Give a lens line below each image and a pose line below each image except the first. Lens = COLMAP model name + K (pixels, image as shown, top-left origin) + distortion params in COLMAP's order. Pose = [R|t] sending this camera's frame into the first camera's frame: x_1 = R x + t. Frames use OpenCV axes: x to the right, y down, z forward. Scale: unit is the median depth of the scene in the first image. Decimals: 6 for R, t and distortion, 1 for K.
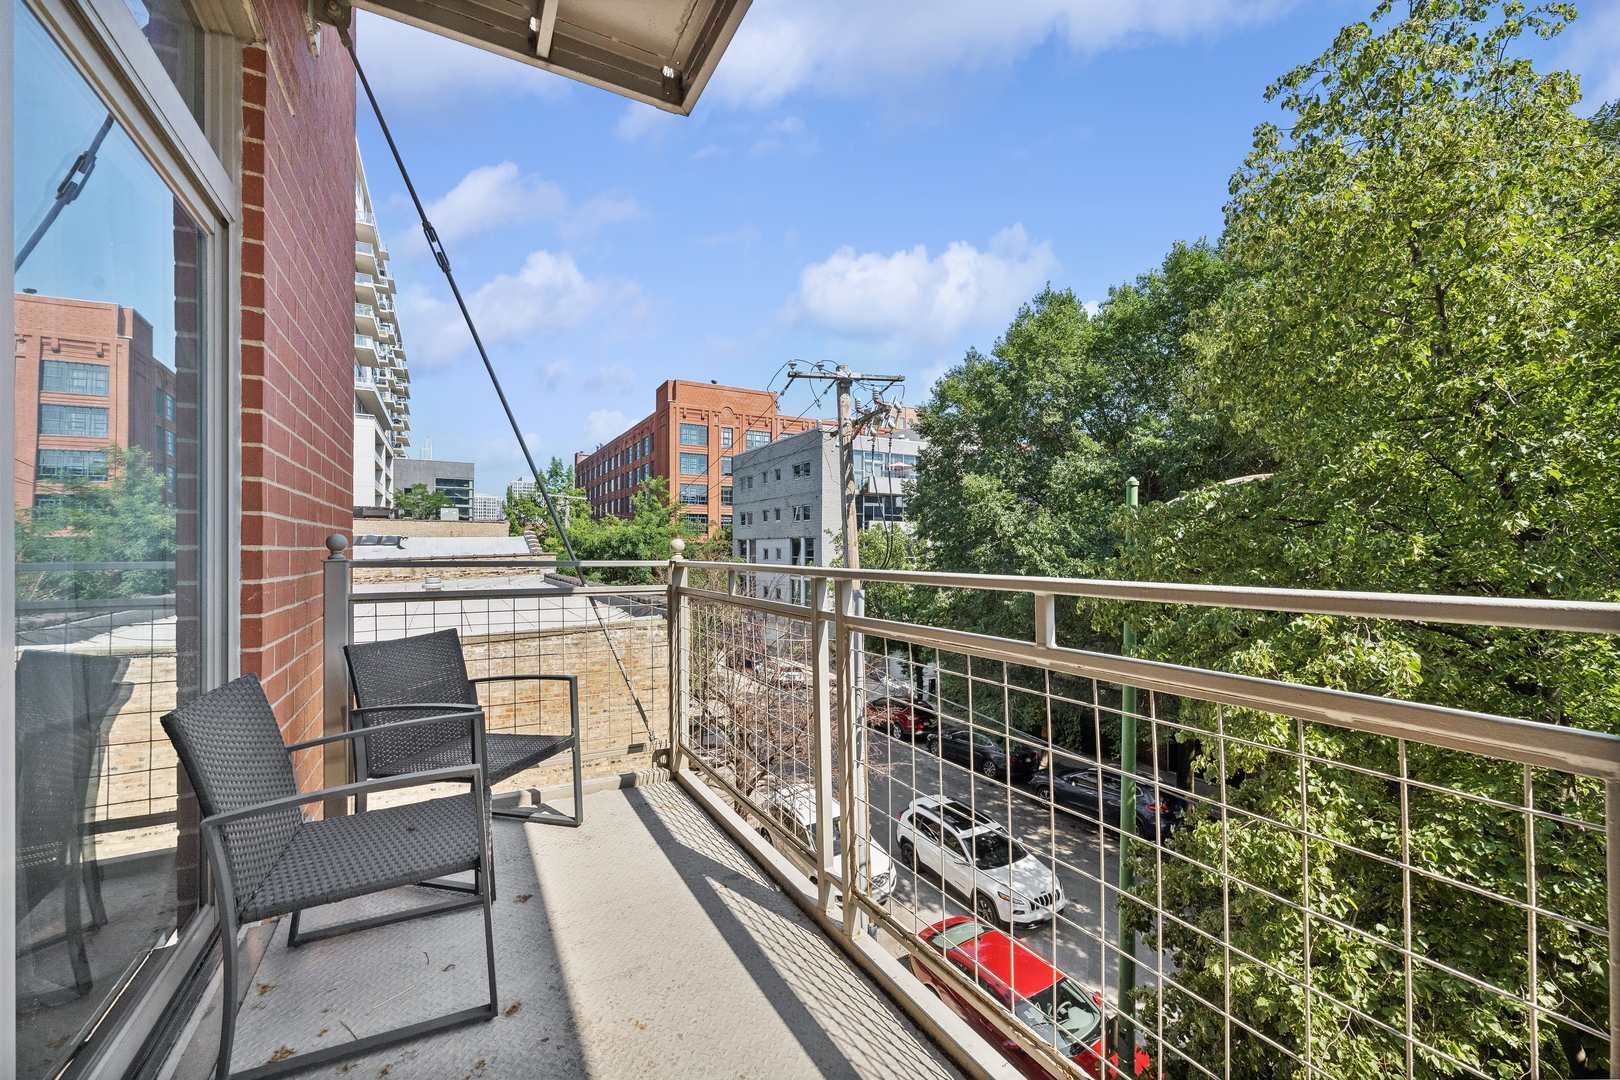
lens RADIAL K [[644.8, 0, 810.0], [0, 644.8, 540.0], [0, 0, 1]] dist [0.000773, 0.000204]
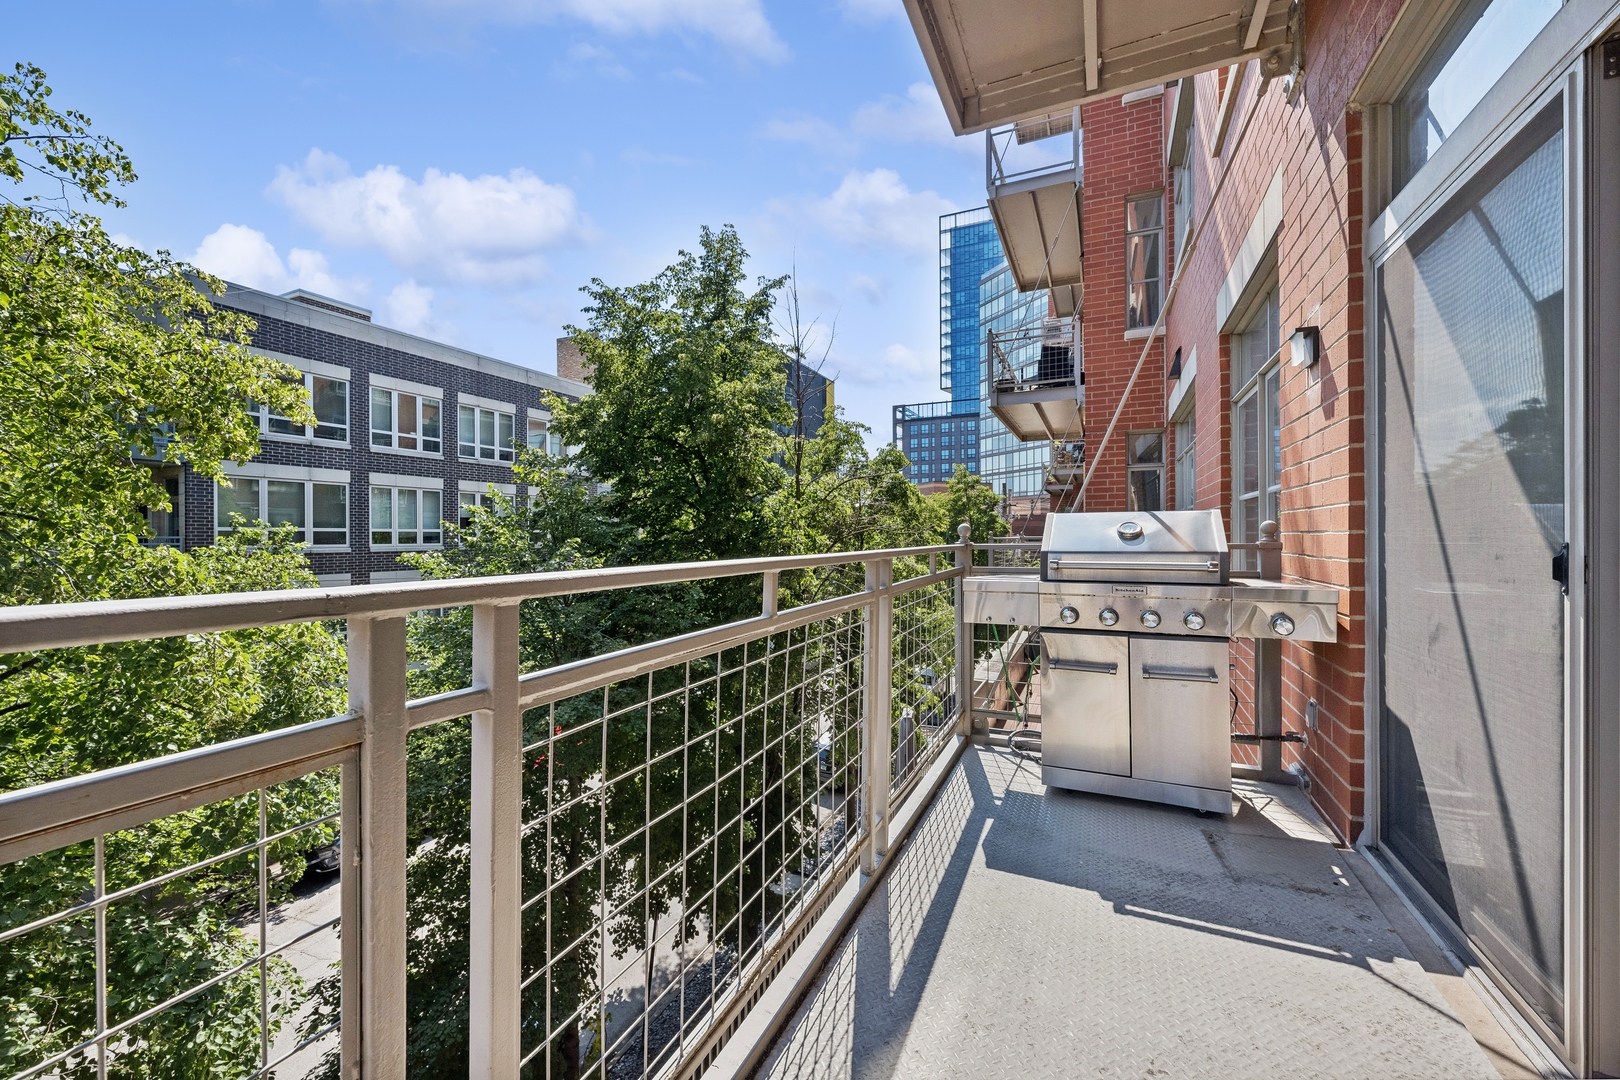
lens RADIAL K [[644.8, 0, 810.0], [0, 644.8, 540.0], [0, 0, 1]] dist [0.000773, 0.000204]
pose [[-0.590899, 0.001413, 0.806744, -0.563170], [-0.005491, 0.999968, -0.005773, 0.033686], [-0.806727, -0.007841, -0.590873, 1.504373]]
